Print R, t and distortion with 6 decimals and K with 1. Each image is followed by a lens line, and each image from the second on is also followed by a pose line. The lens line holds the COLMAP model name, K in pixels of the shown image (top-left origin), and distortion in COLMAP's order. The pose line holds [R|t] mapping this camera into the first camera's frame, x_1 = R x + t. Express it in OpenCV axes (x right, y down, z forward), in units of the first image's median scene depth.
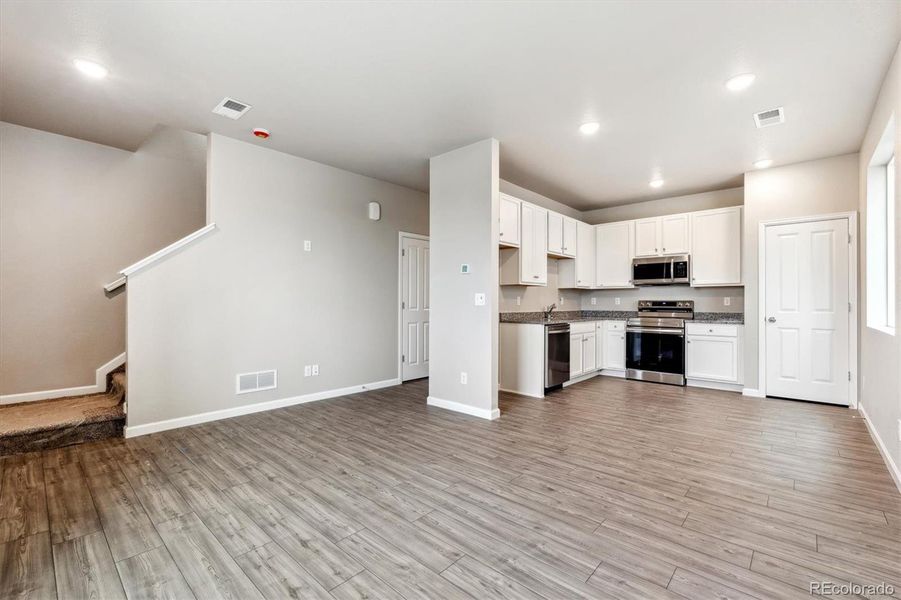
lens RADIAL K [[390.1, 0, 452.3], [0, 390.1, 301.5], [0, 0, 1]] dist [-0.008685, 0.000082]
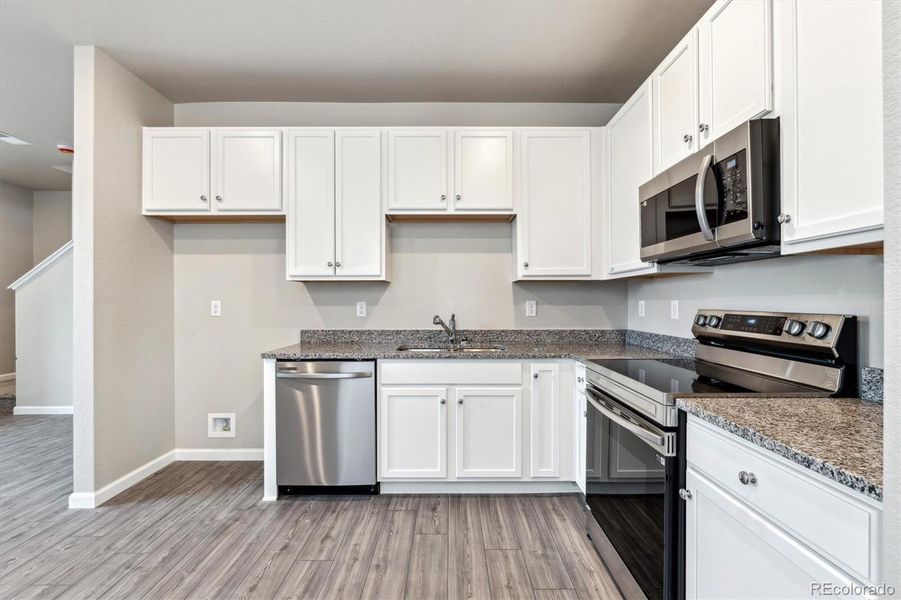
lens RADIAL K [[390.1, 0, 452.3], [0, 390.1, 301.5], [0, 0, 1]] dist [-0.008685, 0.000082]
pose [[0.677113, -0.003610, -0.735870, 0.861488], [0.005779, 0.999983, 0.000412, -0.015644], [0.735857, -0.004532, 0.677122, 0.933446]]
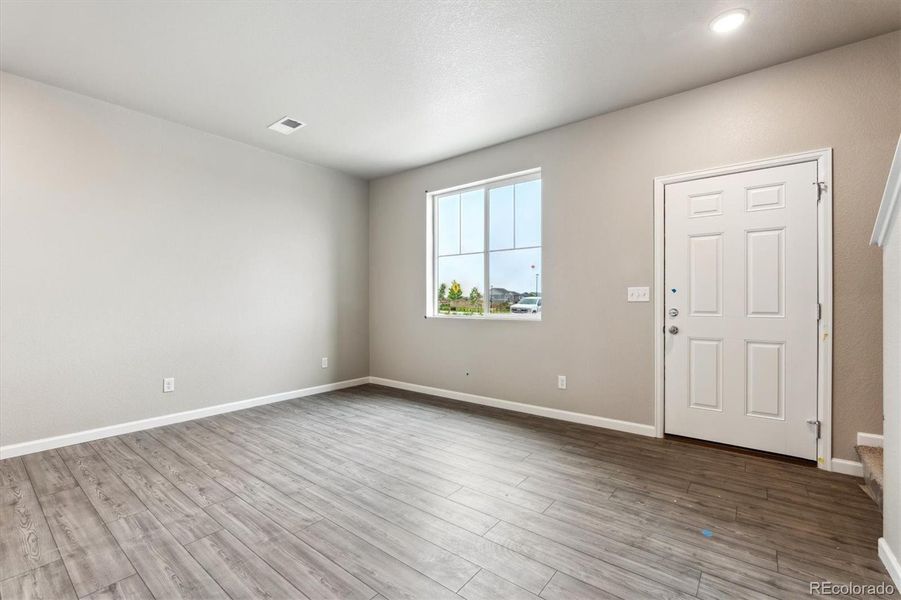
lens RADIAL K [[390.6, 0, 452.8], [0, 390.6, 301.0], [0, 0, 1]] dist [-0.003596, 0.000269]
pose [[-0.997325, -0.000618, -0.073096, -0.172697], [-0.000161, 0.999980, -0.006259, 0.007885], [0.073099, -0.006230, -0.997305, 1.144835]]
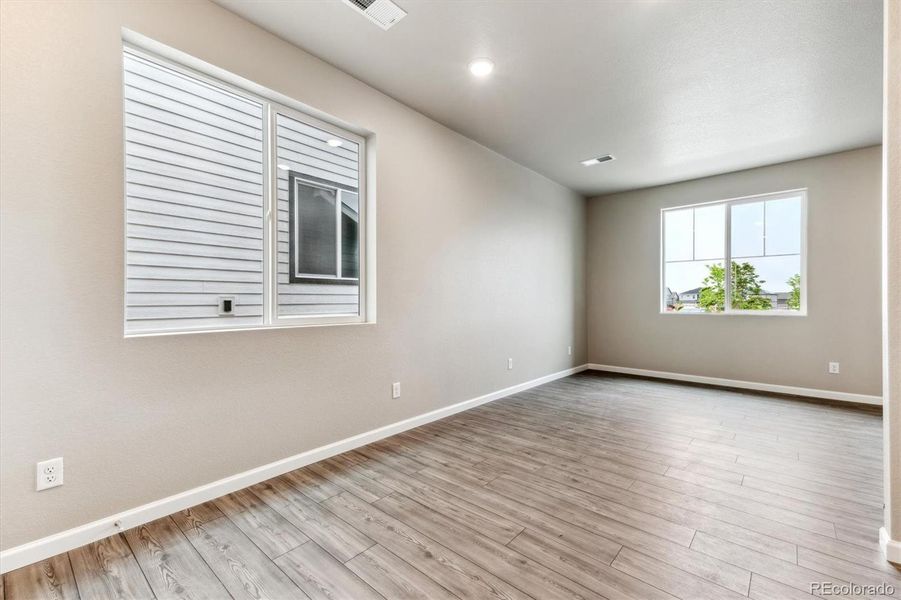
lens RADIAL K [[382.4, 0, 450.9], [0, 382.4, 297.6], [0, 0, 1]] dist [0.030672, 0.000194]
pose [[-0.999812, -0.004395, -0.018911, 0.563856], [-0.004154, 0.999910, -0.012787, 0.014446], [0.018966, -0.012706, -0.999739, 1.324424]]
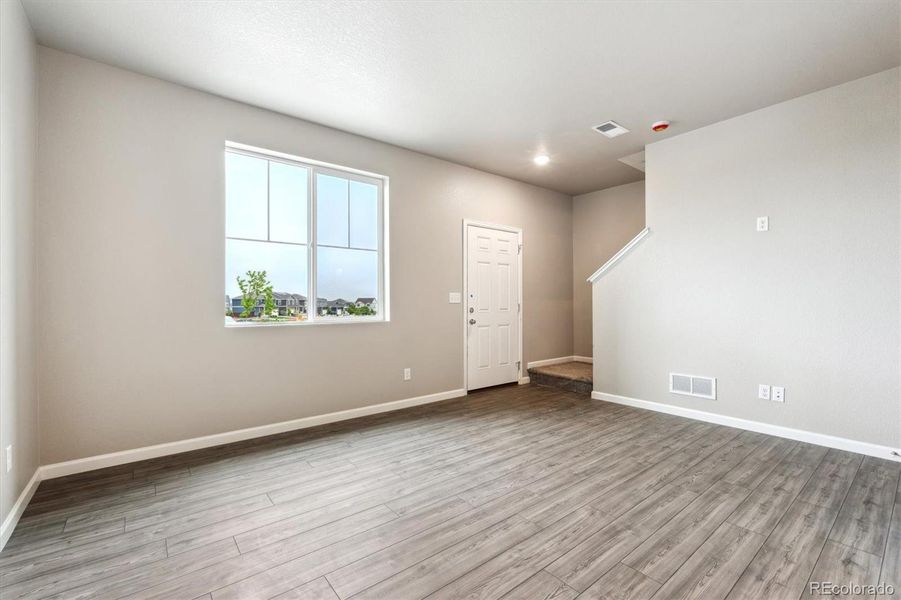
lens RADIAL K [[390.6, 0, 452.8], [0, 390.6, 301.0], [0, 0, 1]] dist [-0.003596, 0.000269]
pose [[-0.155183, -0.005539, -0.987870, 0.486926], [0.008230, 0.999942, -0.006899, 0.005357], [0.987851, -0.009201, -0.155129, 0.560007]]
